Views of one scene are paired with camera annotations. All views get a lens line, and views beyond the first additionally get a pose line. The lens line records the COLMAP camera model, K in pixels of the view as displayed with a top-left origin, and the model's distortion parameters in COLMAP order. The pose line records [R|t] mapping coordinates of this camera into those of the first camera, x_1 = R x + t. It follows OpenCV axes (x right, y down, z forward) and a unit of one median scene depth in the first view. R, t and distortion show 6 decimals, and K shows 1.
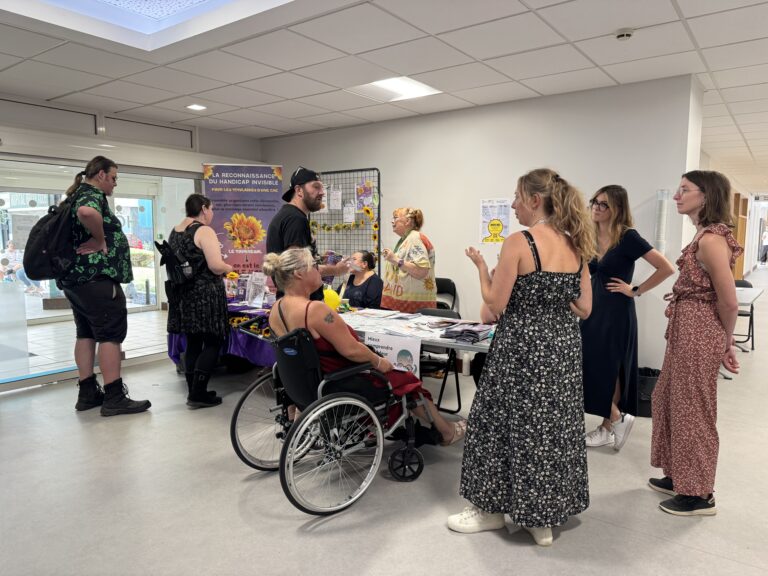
lens RADIAL K [[537.5, 0, 386.5], [0, 537.5, 292.4], [0, 0, 1]] dist [0.030344, -0.003294]
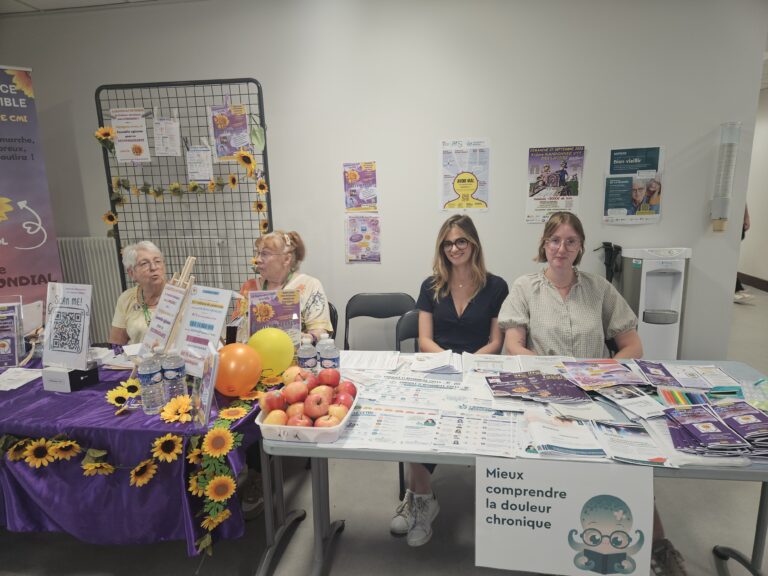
lens RADIAL K [[515.1, 0, 382.6], [0, 515.1, 300.8], [0, 0, 1]] dist [0.060833, -0.055365]
pose [[0.887241, -0.120373, 0.445325, -0.164740], [0.074362, 0.990050, 0.119459, -0.059203], [-0.455274, -0.072874, 0.887364, 0.446247]]
